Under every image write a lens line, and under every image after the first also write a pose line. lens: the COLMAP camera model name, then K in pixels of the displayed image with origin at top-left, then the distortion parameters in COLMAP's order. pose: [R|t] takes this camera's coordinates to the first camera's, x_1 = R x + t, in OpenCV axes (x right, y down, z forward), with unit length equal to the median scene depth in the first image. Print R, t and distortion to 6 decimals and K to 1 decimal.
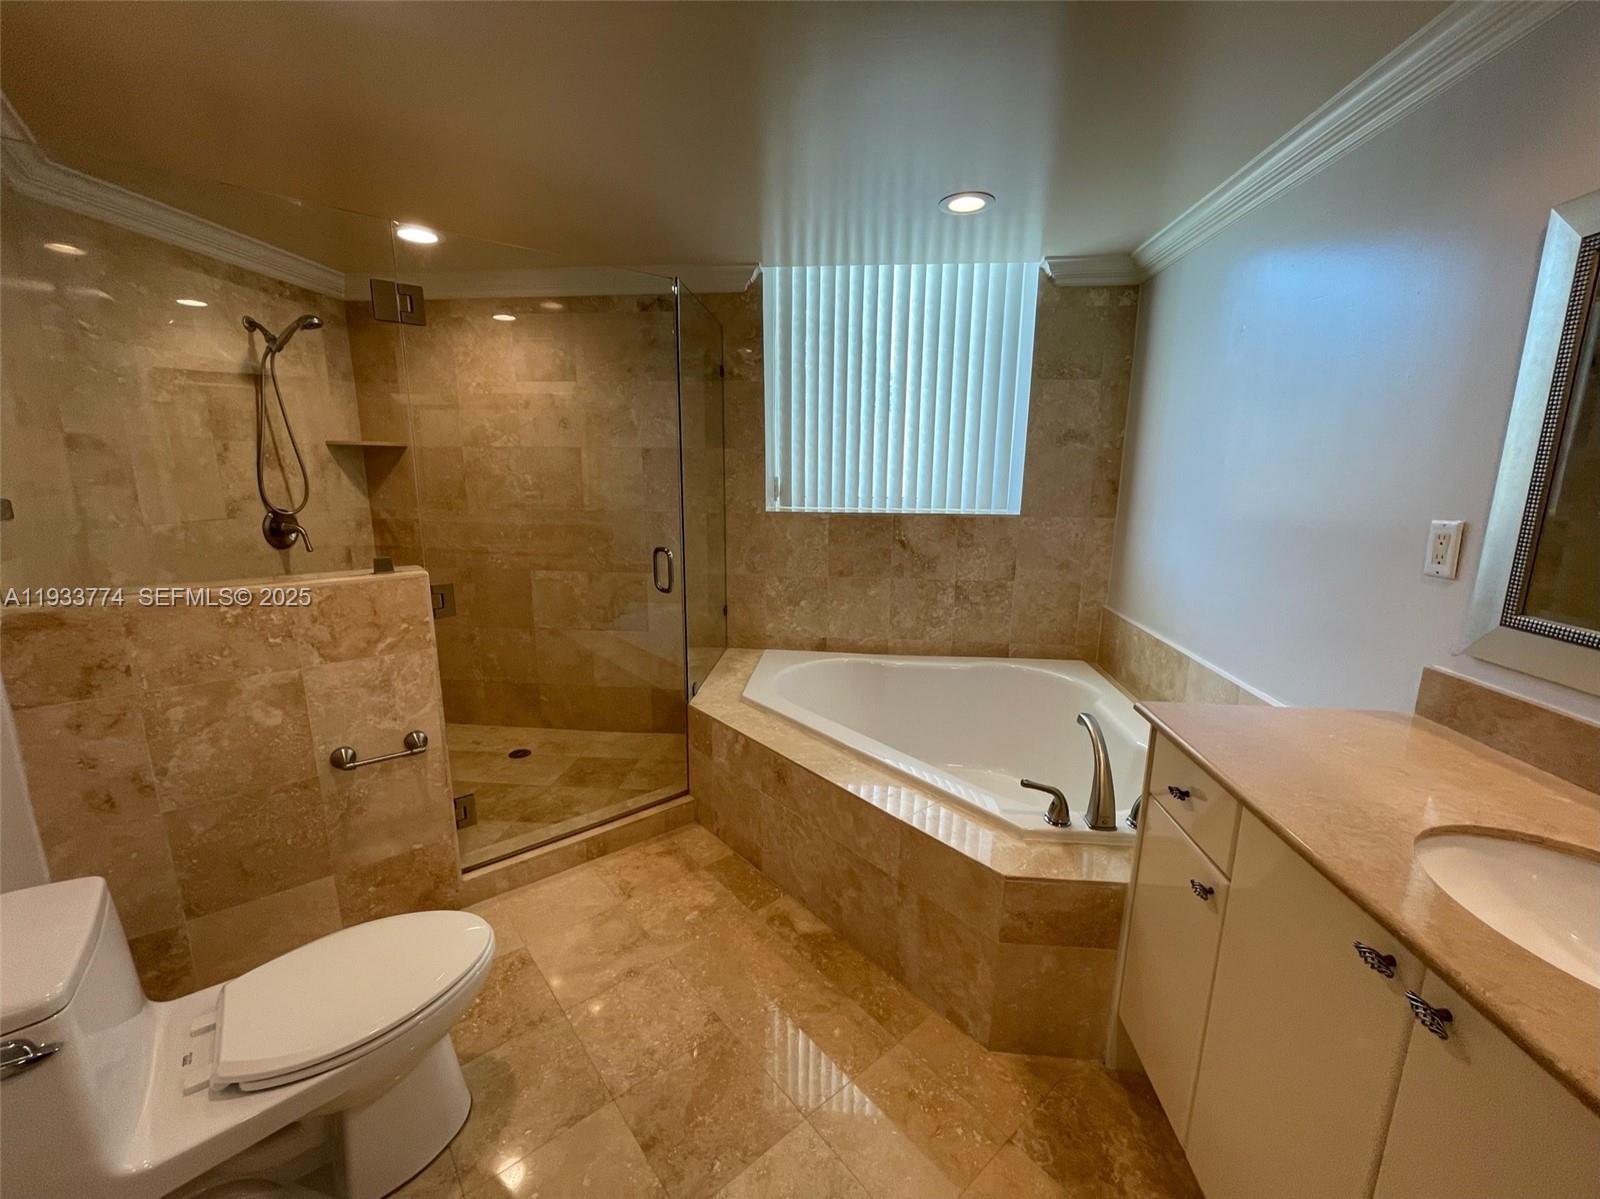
lens RADIAL K [[635.6, 0, 800.0], [0, 635.6, 599.5], [0, 0, 1]] dist [0.008255, 0.000185]
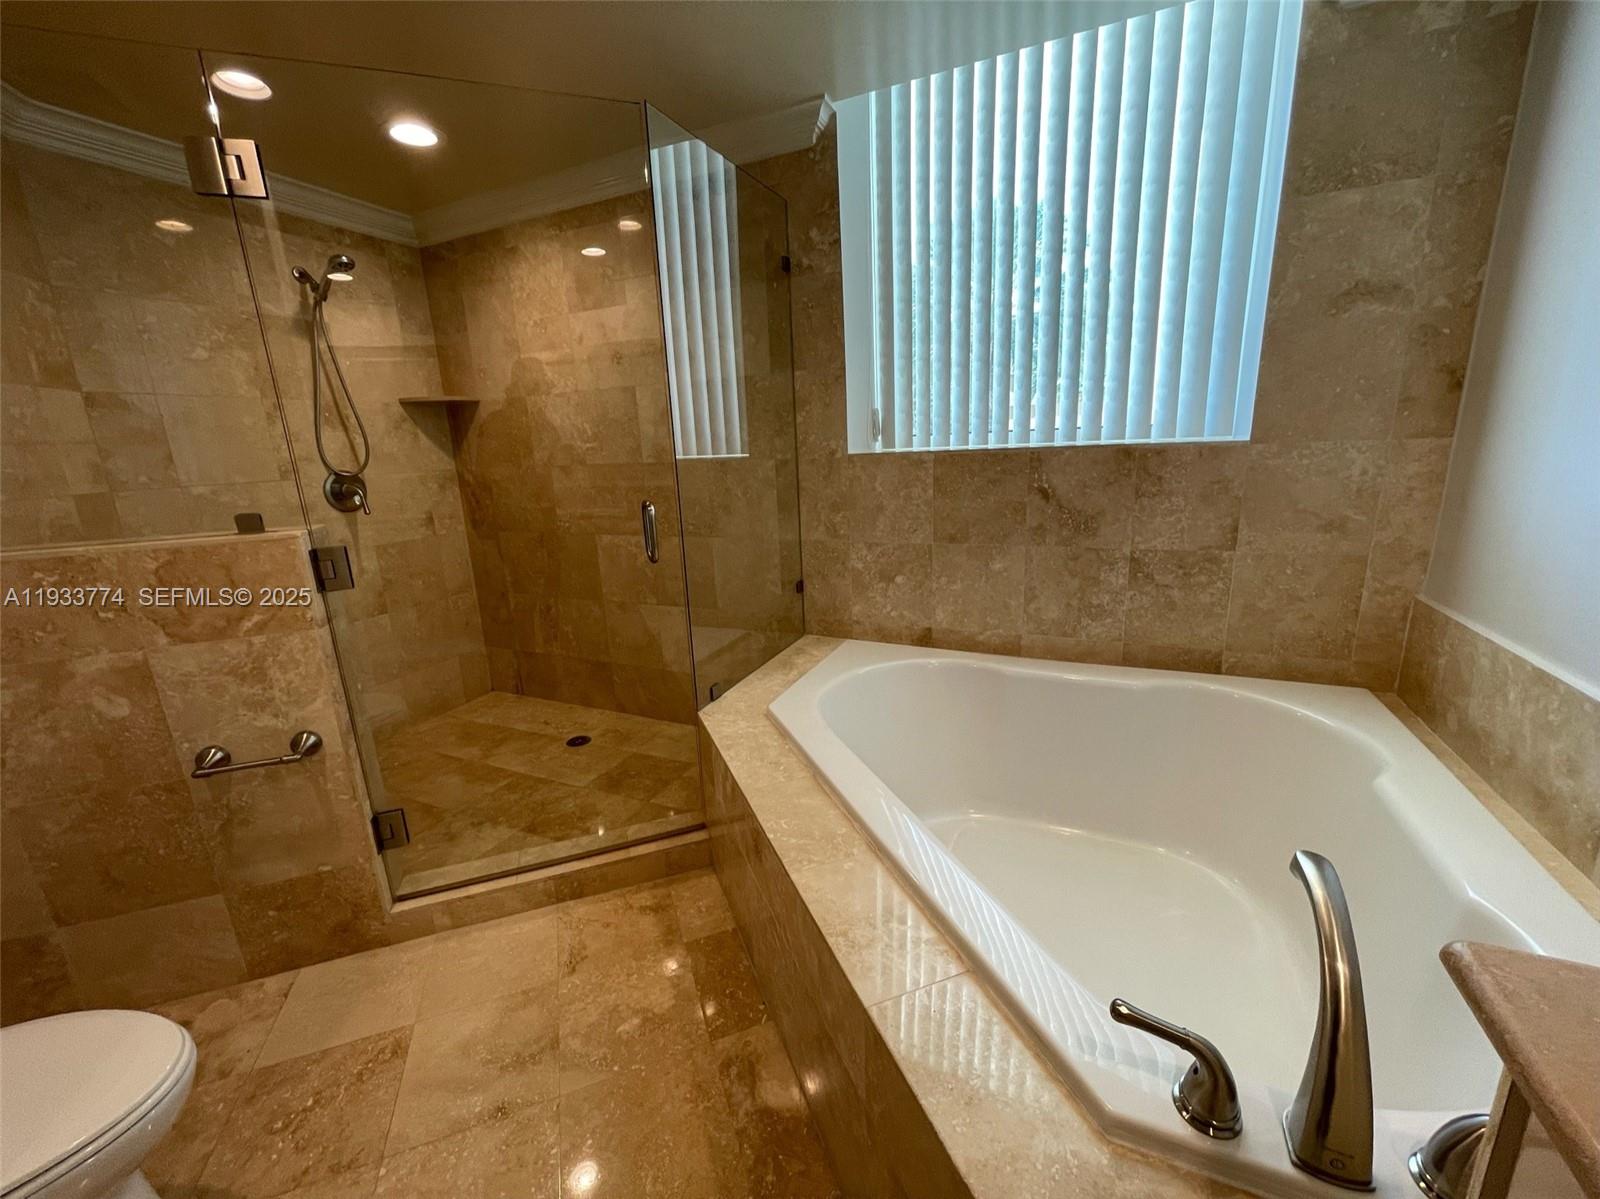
lens RADIAL K [[647.1, 0, 791.5], [0, 647.1, 599.7], [0, 0, 1]] dist [-0.000454, 0.000548]
pose [[0.942010, 0.032873, -0.333971, 0.152845], [-0.017185, 0.998610, 0.049822, -0.006350], [0.335145, -0.041193, 0.941266, 0.285466]]
